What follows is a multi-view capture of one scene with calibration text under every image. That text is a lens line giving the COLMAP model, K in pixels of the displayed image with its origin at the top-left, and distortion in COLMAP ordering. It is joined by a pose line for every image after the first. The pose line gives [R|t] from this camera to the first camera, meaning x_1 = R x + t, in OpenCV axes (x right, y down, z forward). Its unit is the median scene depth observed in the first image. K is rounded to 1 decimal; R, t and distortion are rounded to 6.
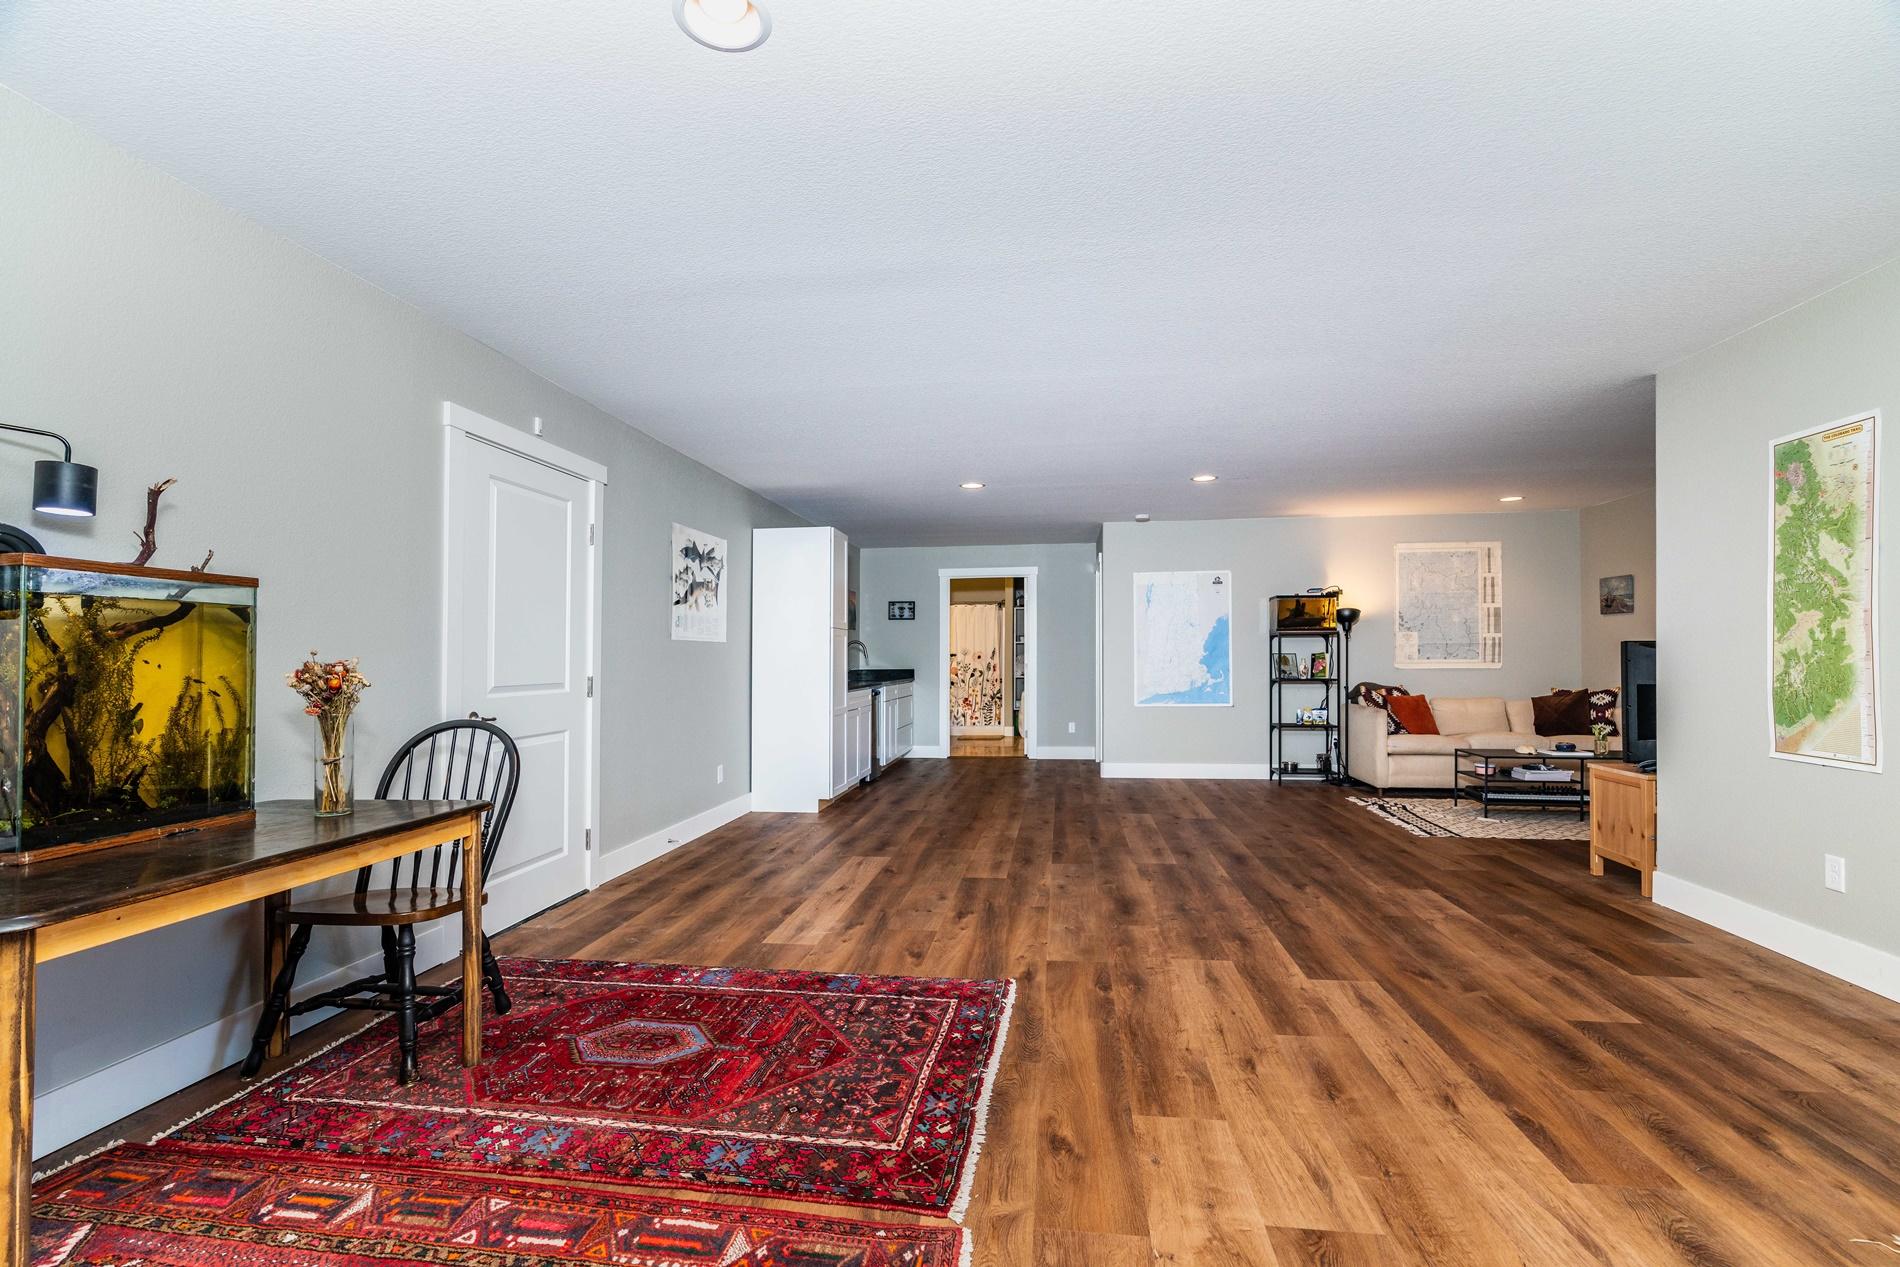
lens RADIAL K [[857.3, 0, 950.3], [0, 857.3, 640.3], [0, 0, 1]] dist [-0.003534, -0.000534]
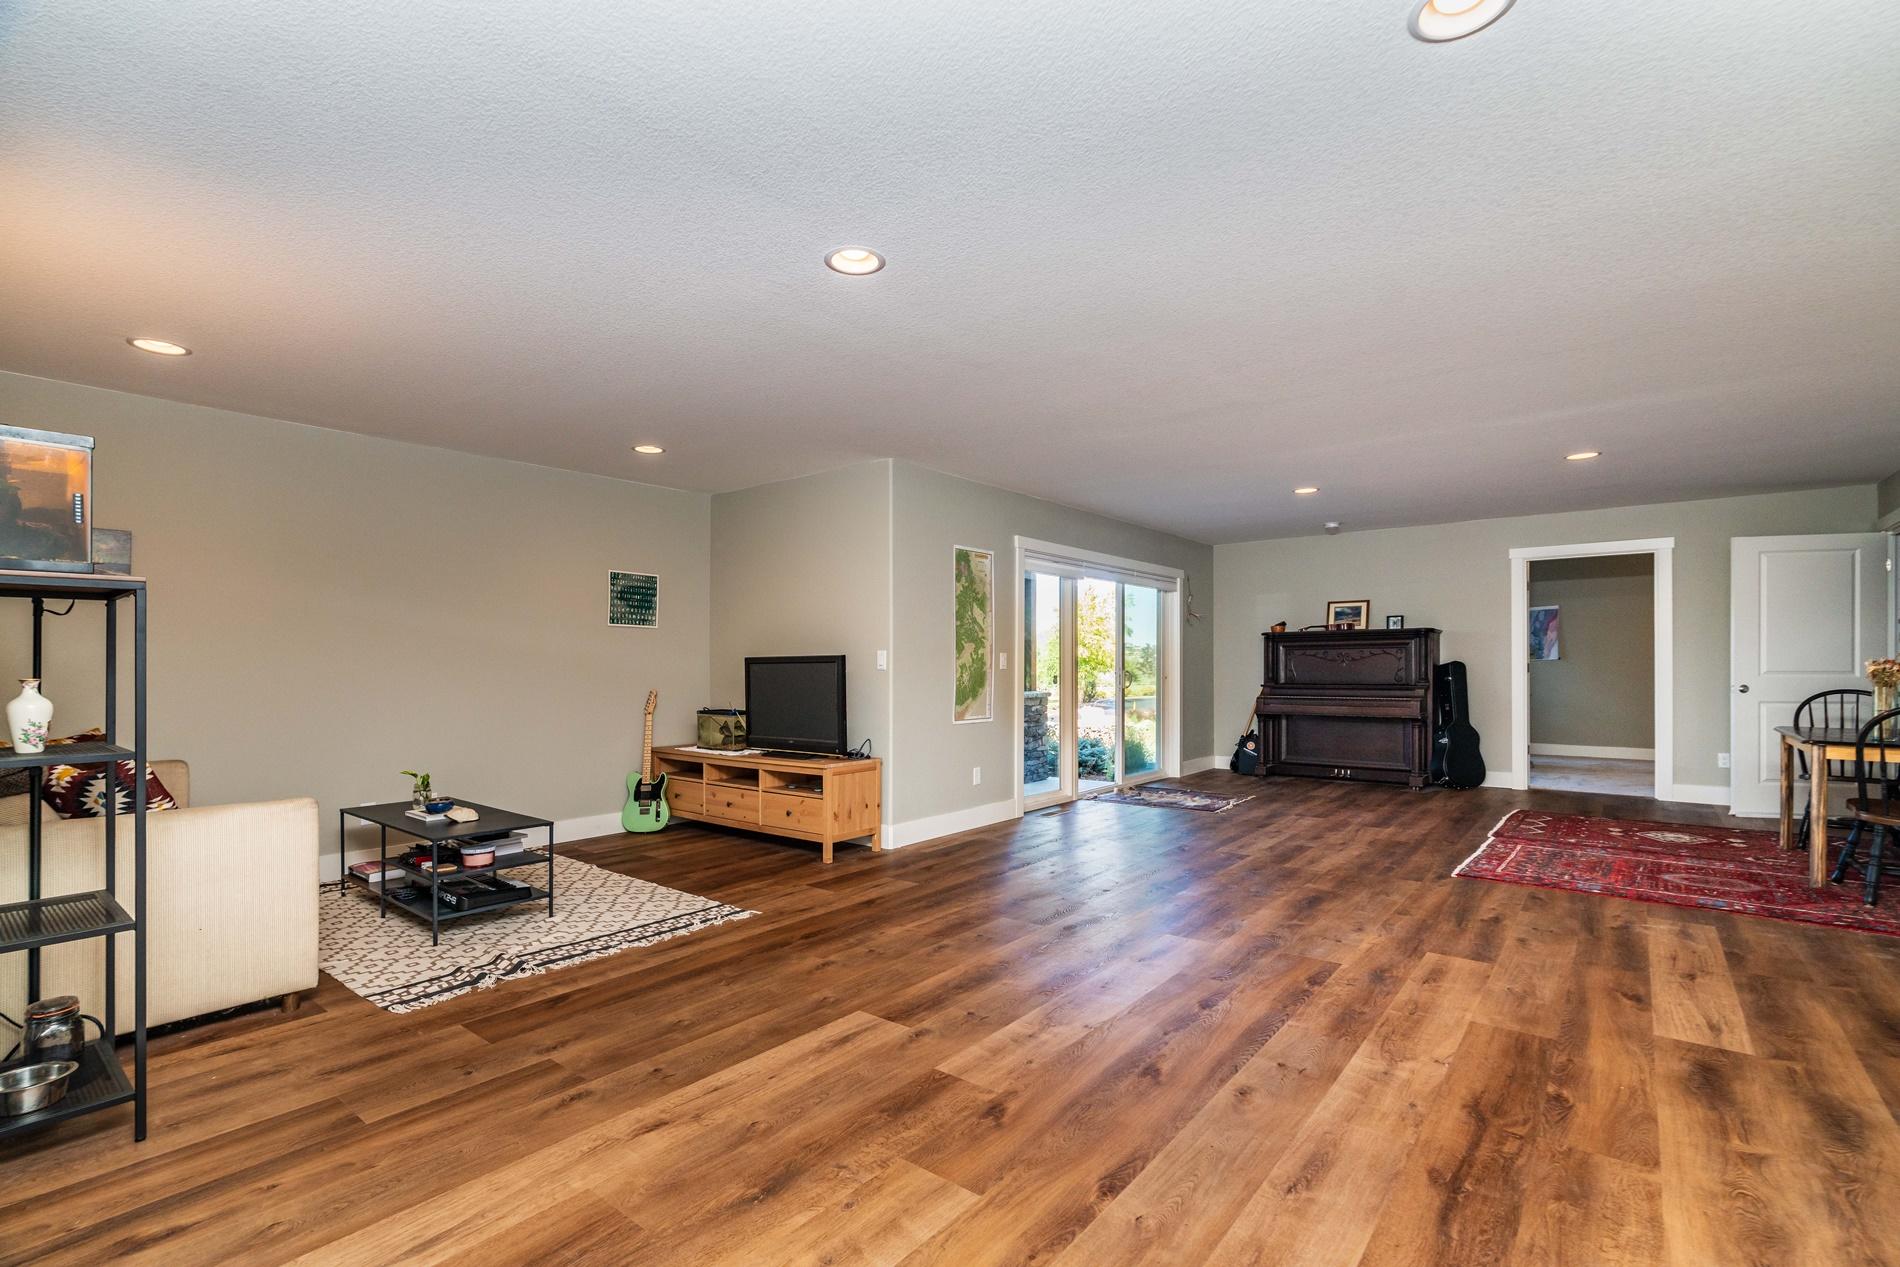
lens RADIAL K [[857.3, 0, 968.5], [0, 857.3, 680.4], [0, 0, 1]] dist [-0.003534, -0.000534]
pose [[-0.864479, 0.003070, 0.502659, 0.047781], [-0.000975, 0.999969, -0.007783, 0.060344], [-0.502667, -0.007218, -0.864450, 2.521236]]
